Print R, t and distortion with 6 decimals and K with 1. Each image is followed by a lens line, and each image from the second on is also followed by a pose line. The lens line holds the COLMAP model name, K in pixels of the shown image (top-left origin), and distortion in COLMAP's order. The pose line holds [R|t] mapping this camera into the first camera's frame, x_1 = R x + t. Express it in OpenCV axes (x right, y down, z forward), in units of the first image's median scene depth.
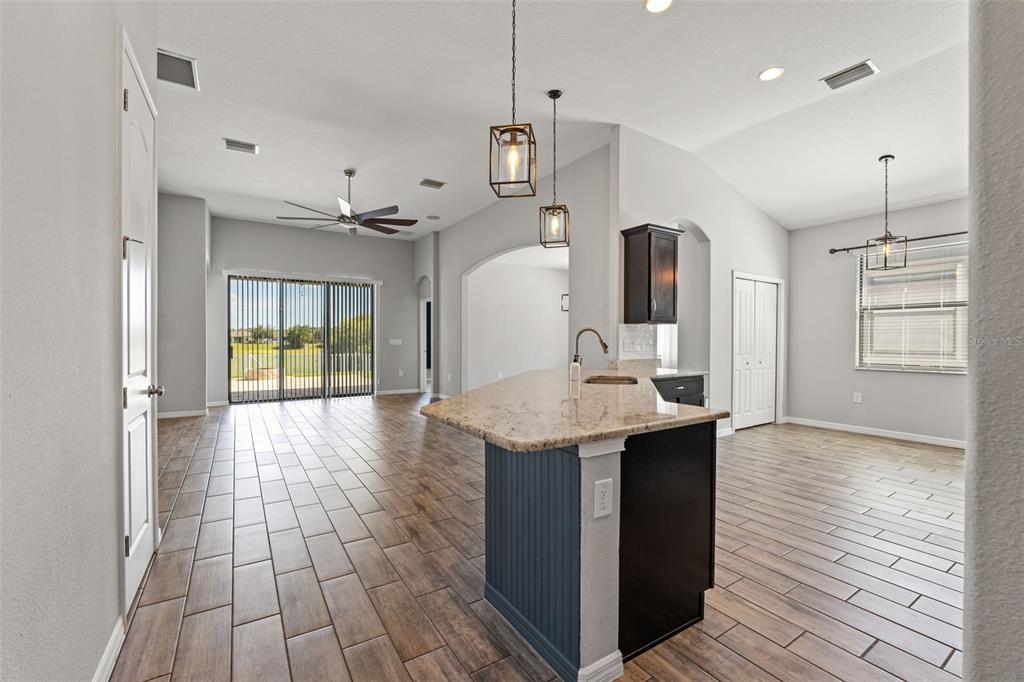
lens RADIAL K [[435.1, 0, 512.0], [0, 435.1, 341.0], [0, 0, 1]] dist [-0.007347, -0.000286]
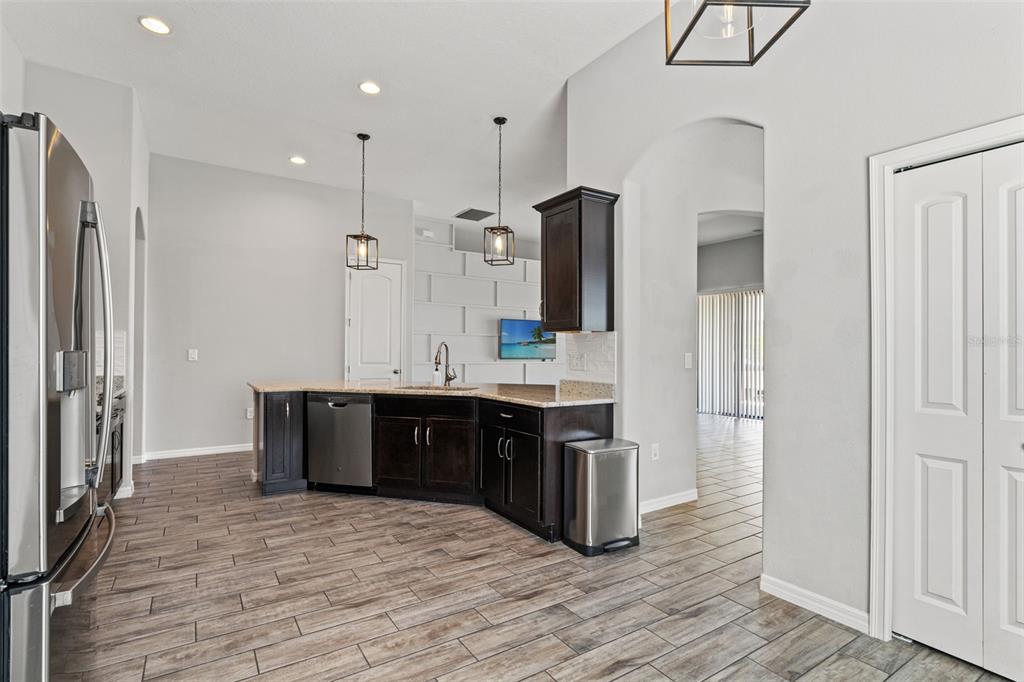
lens RADIAL K [[492.7, 0, 508.9], [0, 492.7, 346.9], [0, 0, 1]] dist [-0.002914, -0.000297]
pose [[-0.005193, -0.007910, -0.999955, 1.126754], [-0.011872, 0.999899, -0.007848, -0.007075], [0.999916, 0.011831, -0.005287, 0.899454]]
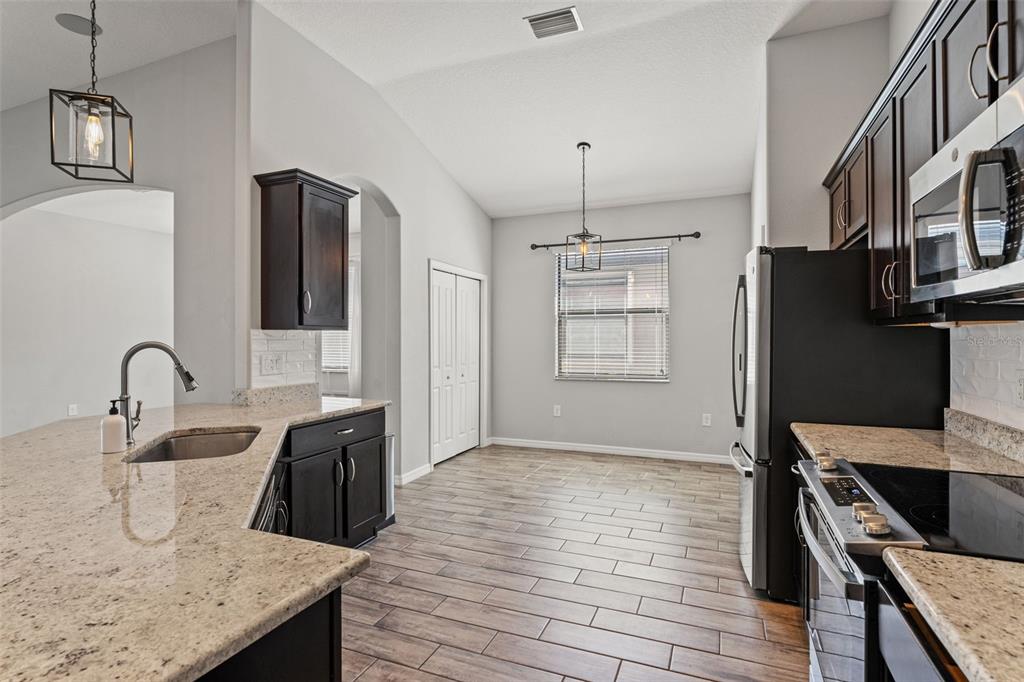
lens RADIAL K [[515.4, 0, 509.7], [0, 515.4, 337.8], [0, 0, 1]] dist [-0.003710, -0.000331]
pose [[0.826316, -0.003124, 0.563199, 0.139102], [0.006602, 0.999970, -0.004139, -0.022779], [-0.563169, 0.007139, 0.826311, 0.209077]]
